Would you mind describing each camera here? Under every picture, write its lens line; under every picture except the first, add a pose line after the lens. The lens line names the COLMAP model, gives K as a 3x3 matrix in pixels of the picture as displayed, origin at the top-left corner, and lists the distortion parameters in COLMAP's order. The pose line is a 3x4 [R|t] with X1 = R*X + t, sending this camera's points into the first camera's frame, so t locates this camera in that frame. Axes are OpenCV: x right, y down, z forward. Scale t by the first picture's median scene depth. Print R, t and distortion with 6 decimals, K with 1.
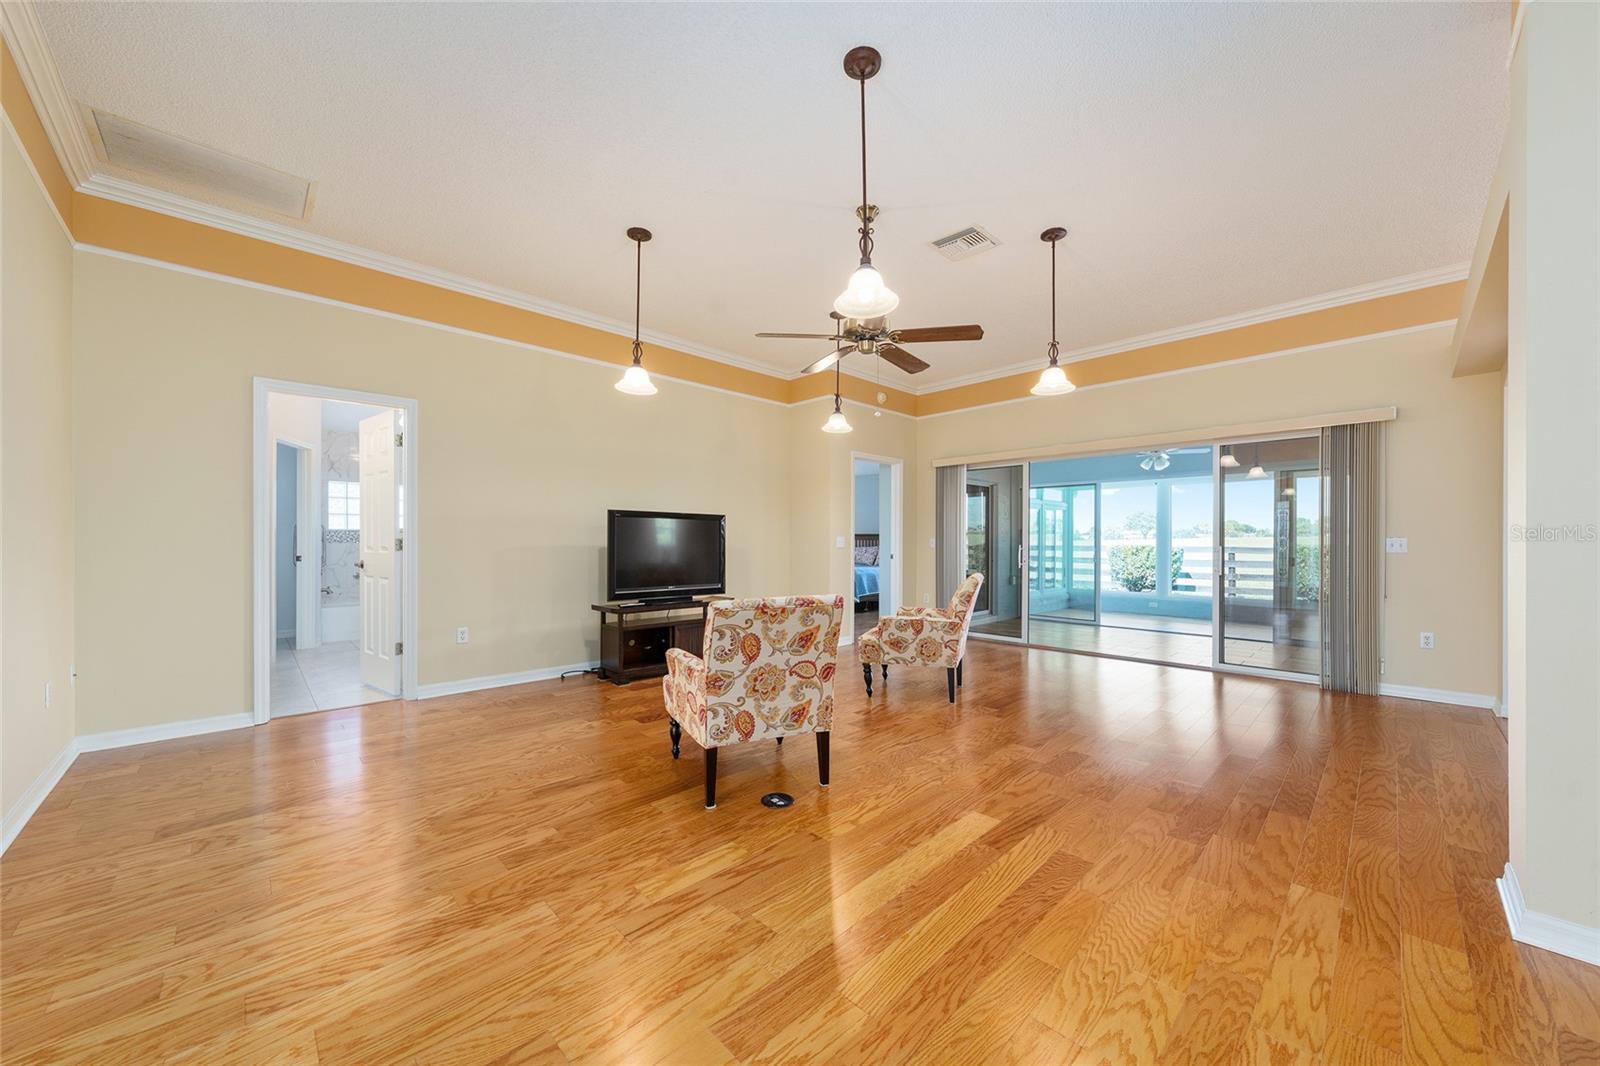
lens RADIAL K [[581.5, 0, 807.0], [0, 581.5, 535.8], [0, 0, 1]] dist [-0.000776, 0.000212]
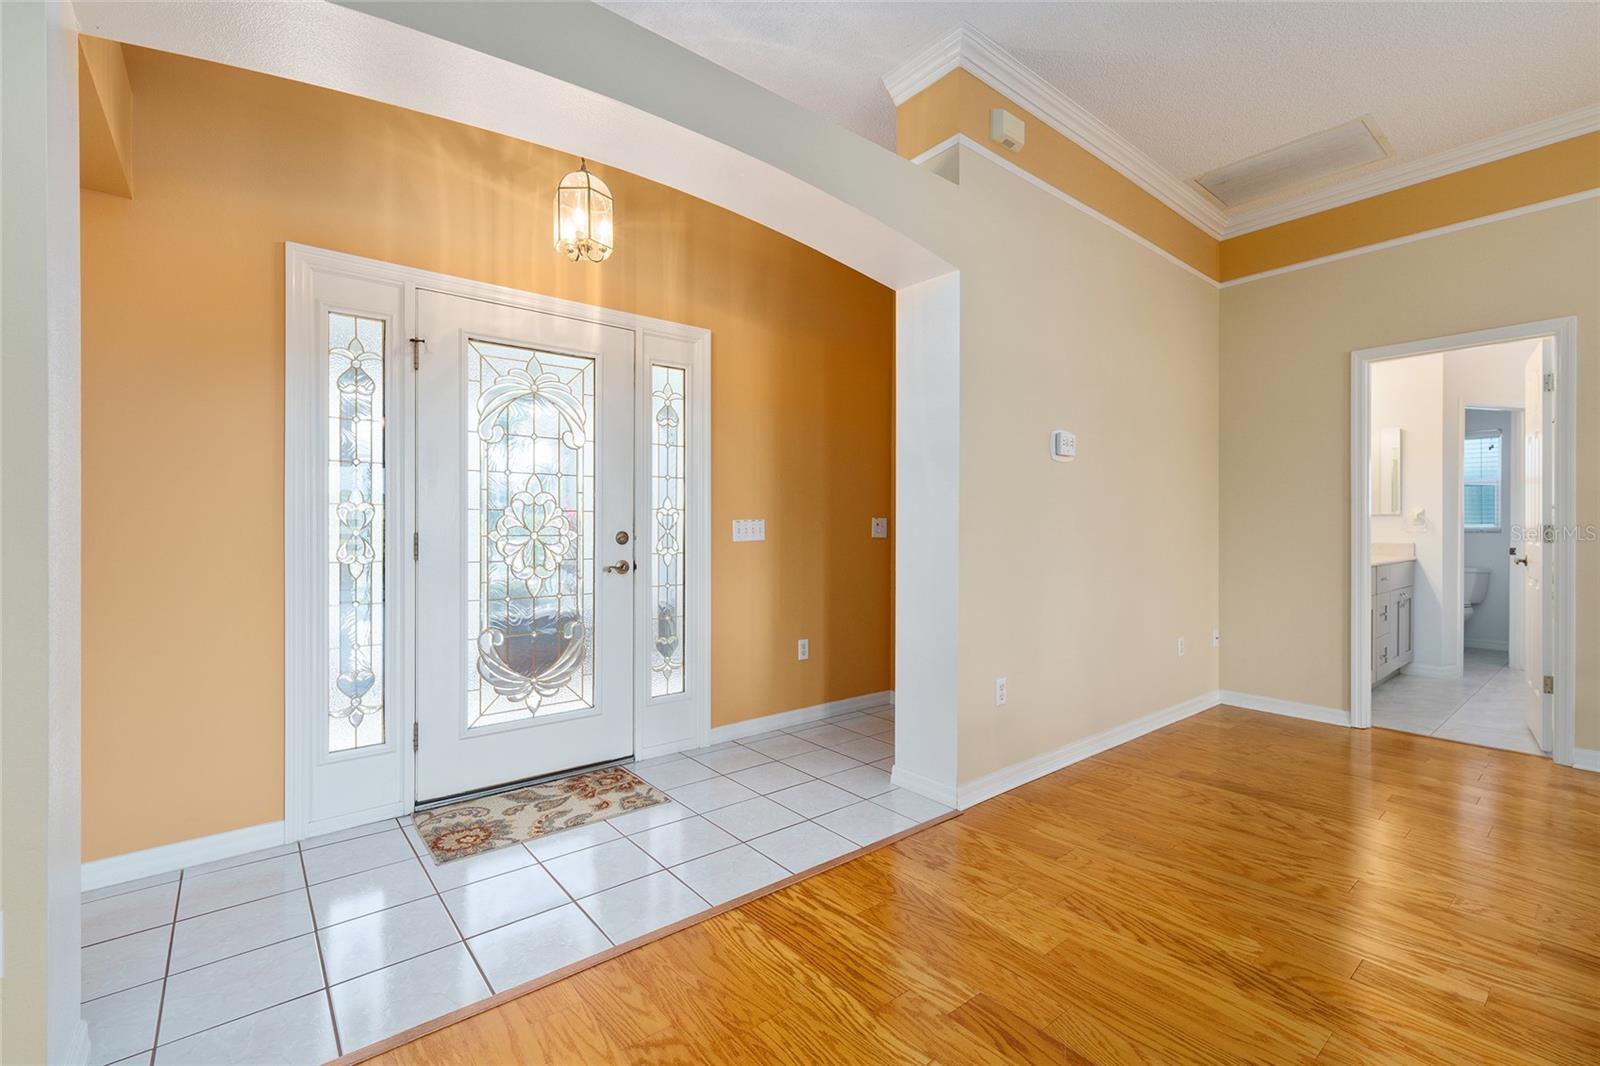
lens RADIAL K [[691.6, 0, 800.0], [0, 691.6, 533.0], [0, 0, 1]] dist [0.001410, 0.000419]
pose [[-0.089344, 0.005668, -0.995985, 0.326615], [0.007052, 0.999962, 0.005058, 0.005136], [0.995976, -0.006572, -0.089380, 0.313813]]
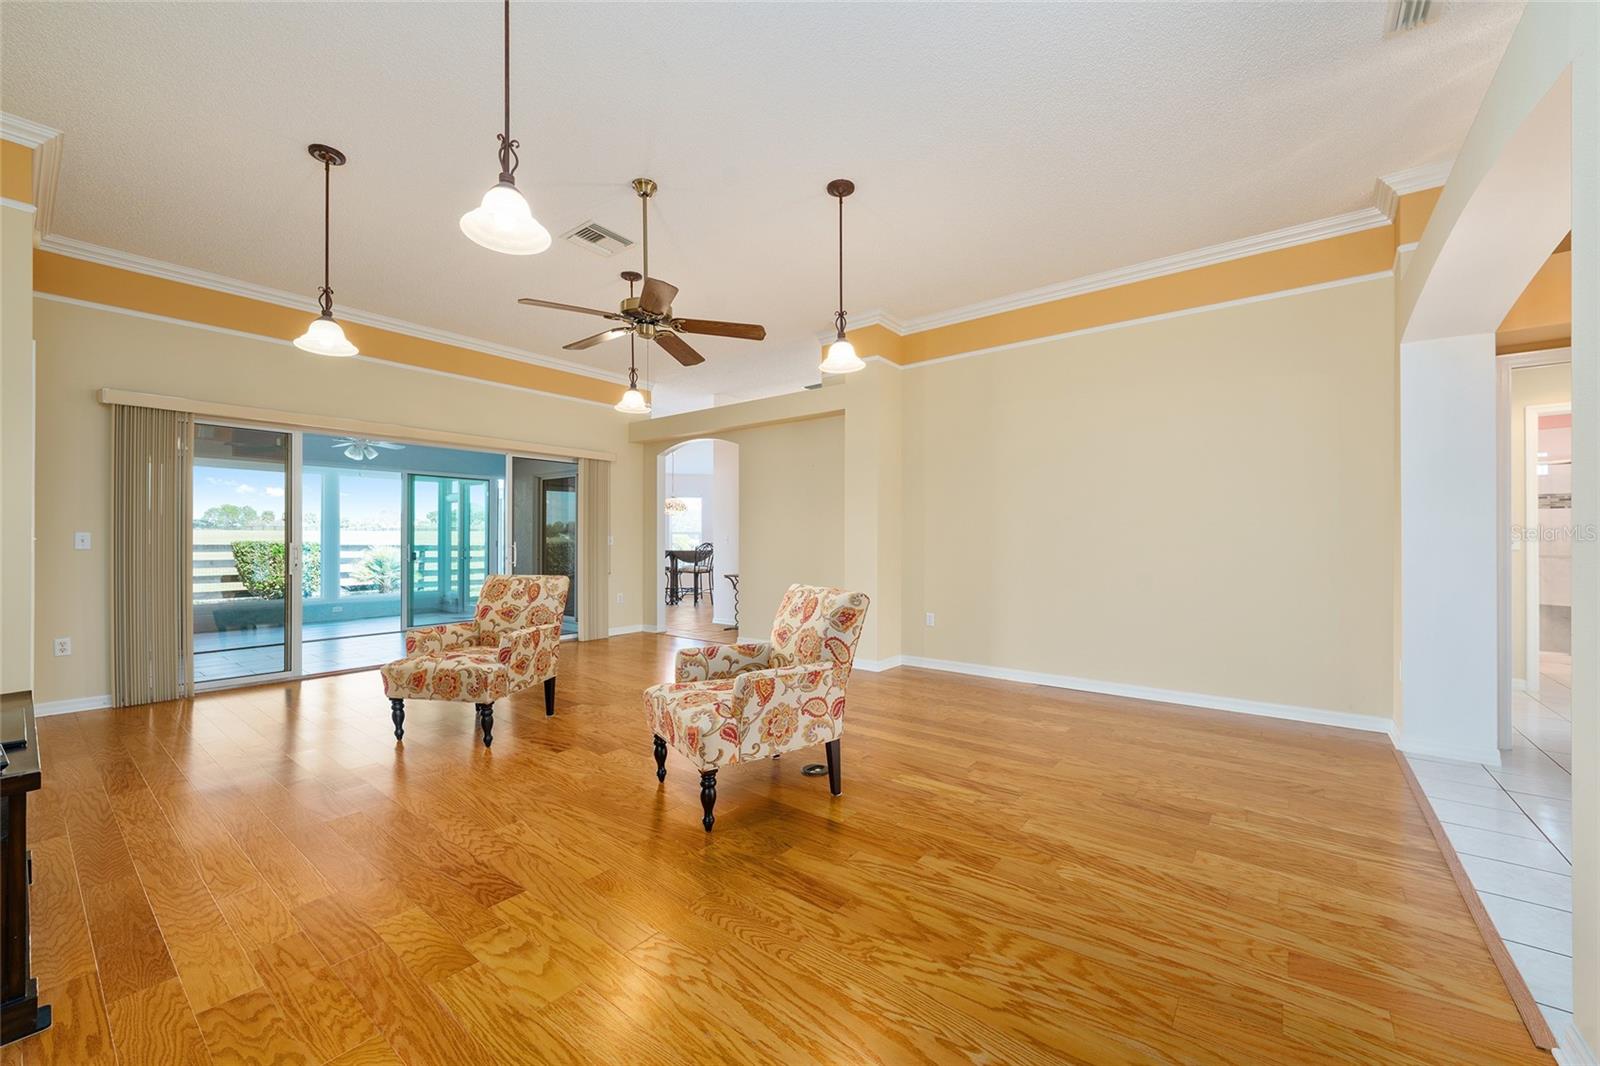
lens RADIAL K [[626.8, 0, 800.0], [0, 626.8, 533.0], [0, 0, 1]] dist [-0.000653, -0.000414]
pose [[-0.133766, 0.006571, 0.990991, -1.250264], [-0.009621, 0.999922, -0.007929, 0.008776], [-0.990966, -0.010595, -0.133693, 1.200480]]
